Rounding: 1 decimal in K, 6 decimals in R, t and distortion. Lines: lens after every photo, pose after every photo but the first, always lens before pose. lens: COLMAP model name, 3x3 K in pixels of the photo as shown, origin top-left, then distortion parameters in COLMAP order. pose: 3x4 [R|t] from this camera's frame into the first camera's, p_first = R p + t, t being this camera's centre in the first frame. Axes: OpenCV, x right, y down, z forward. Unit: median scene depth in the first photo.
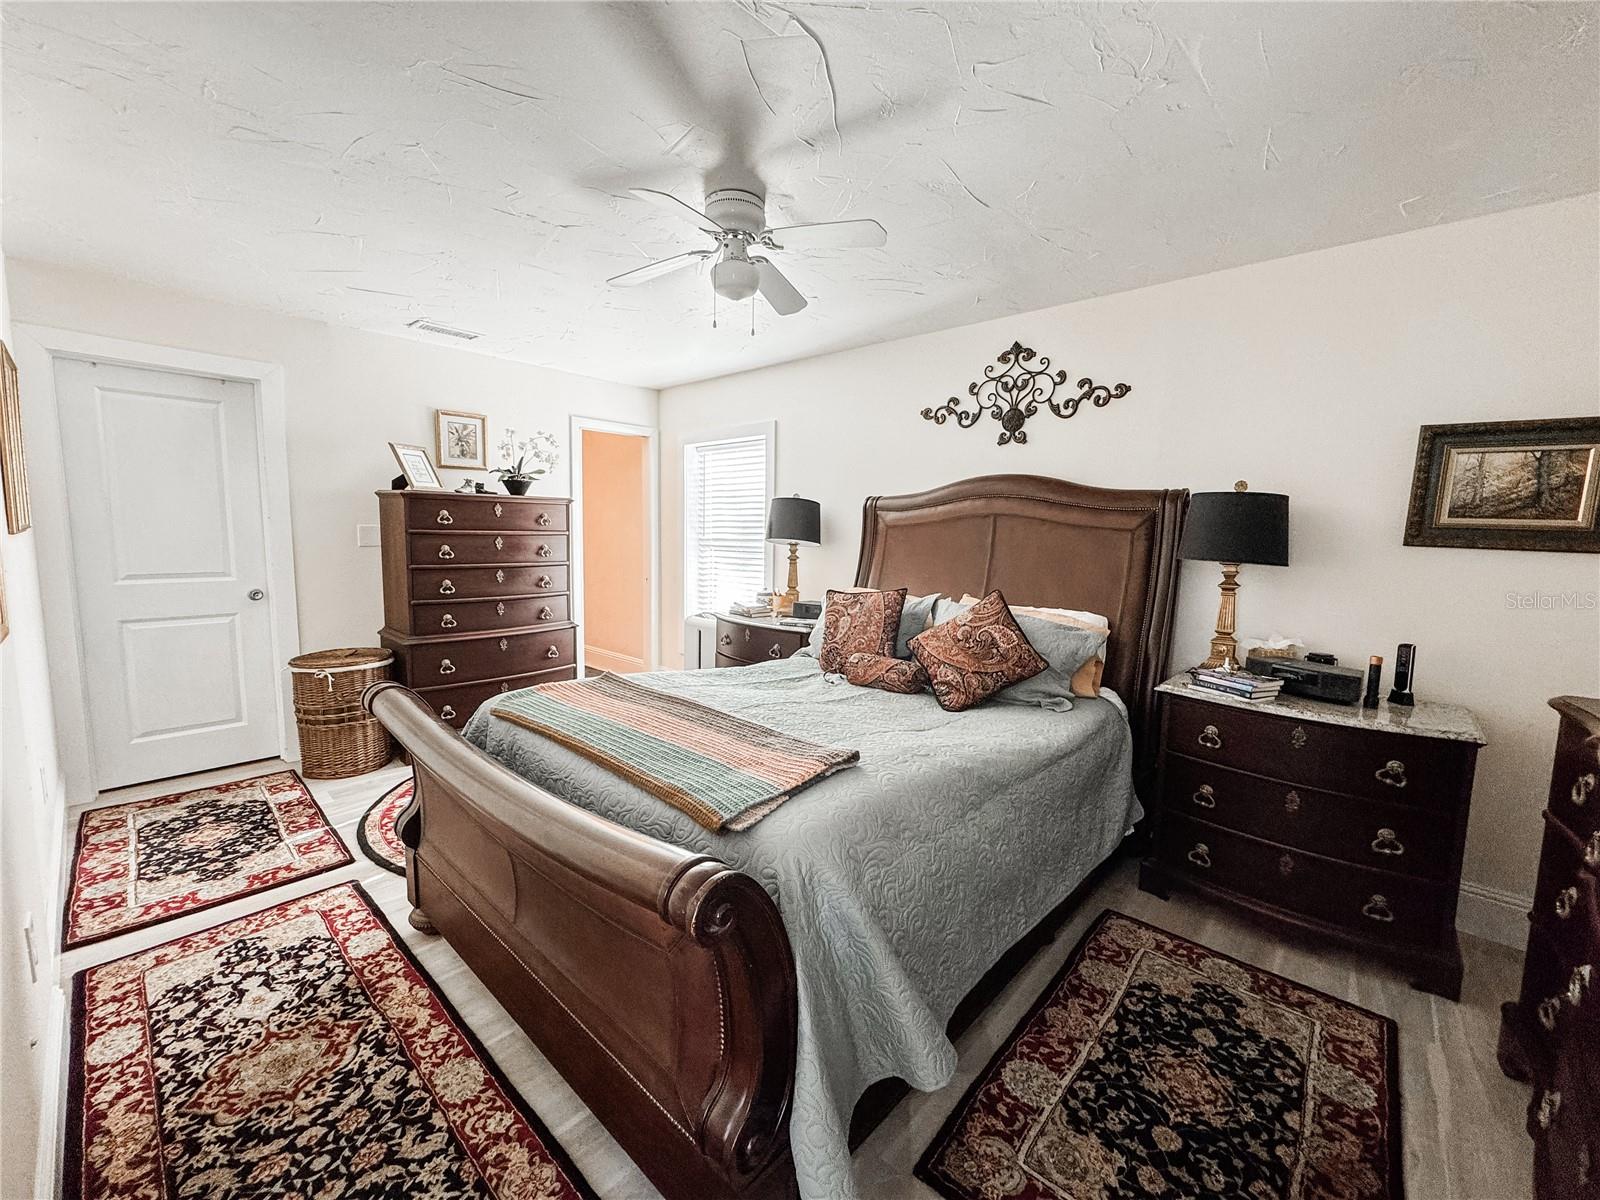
lens RADIAL K [[639.6, 0, 801.9], [0, 639.6, 597.4], [0, 0, 1]] dist [-0.002538, 0.000720]
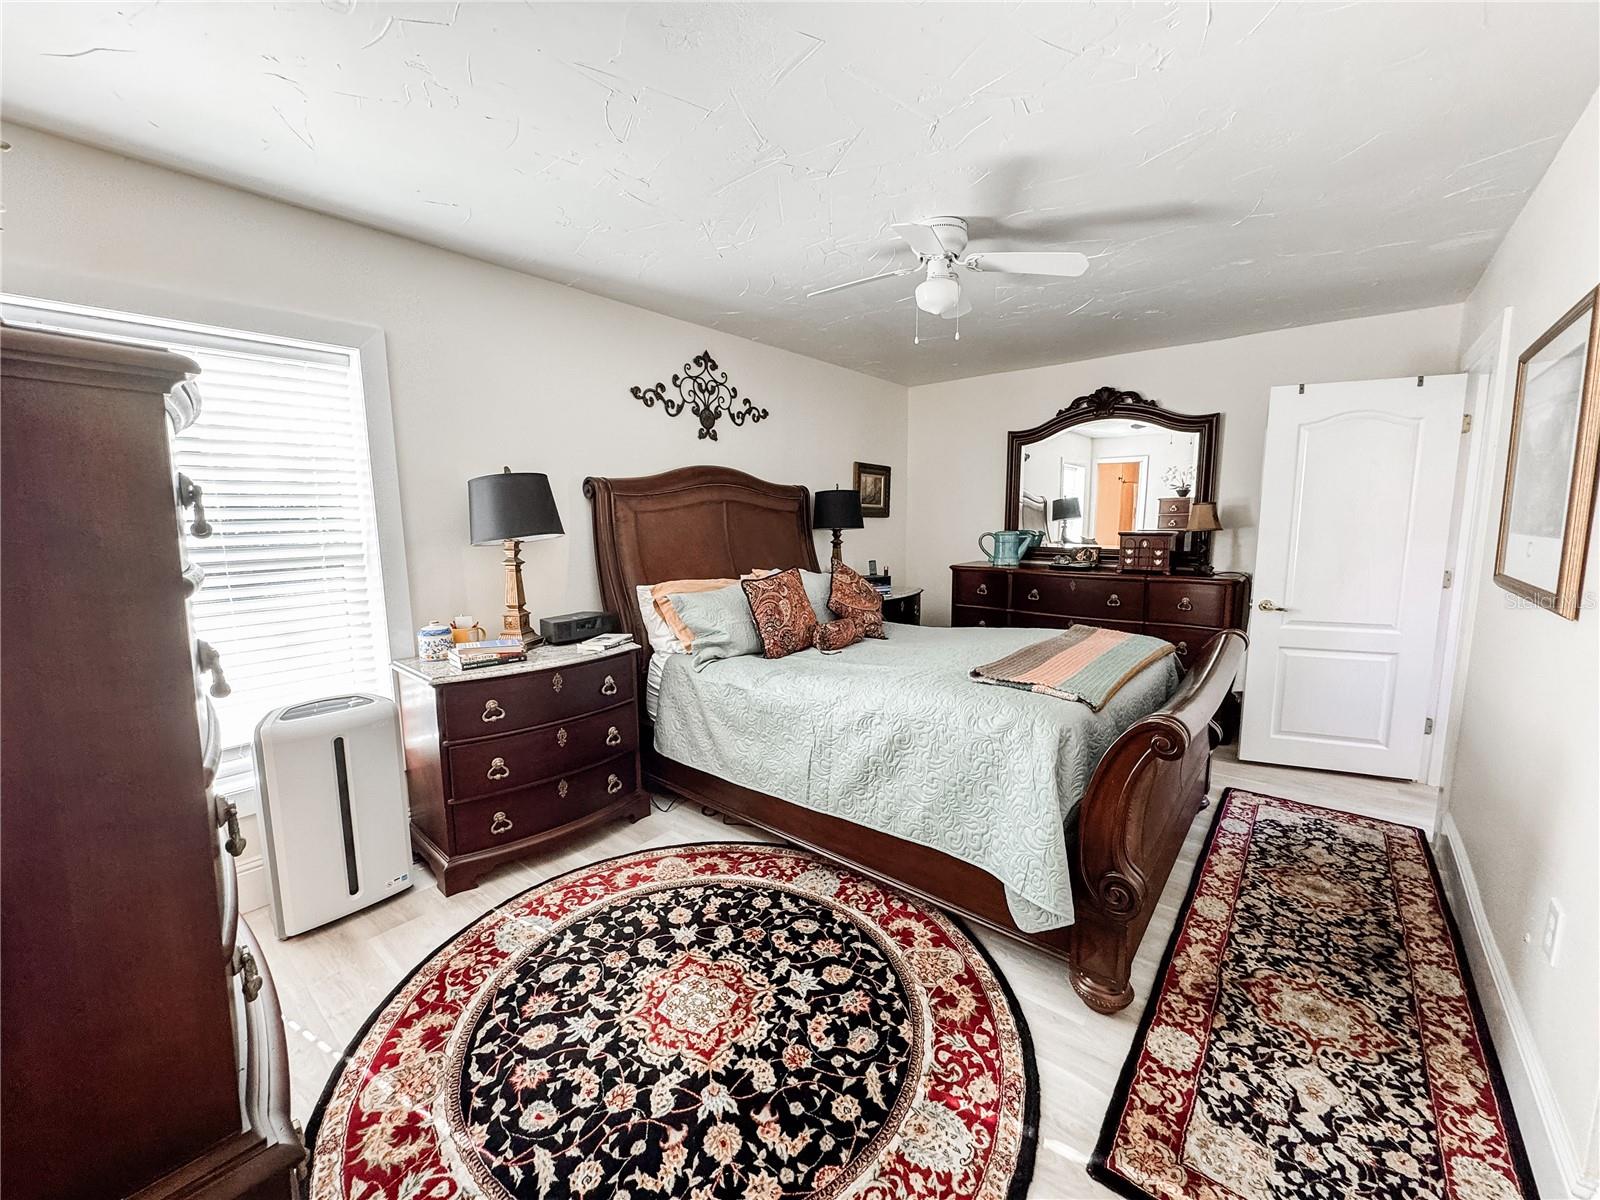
lens RADIAL K [[639.6, 0, 801.9], [0, 639.6, 597.4], [0, 0, 1]] dist [-0.002538, 0.000720]
pose [[-0.046451, -0.147097, 0.988031, -1.429947], [0.114915, 0.981745, 0.151564, -0.190030], [-0.992289, 0.120579, -0.028700, 1.484465]]
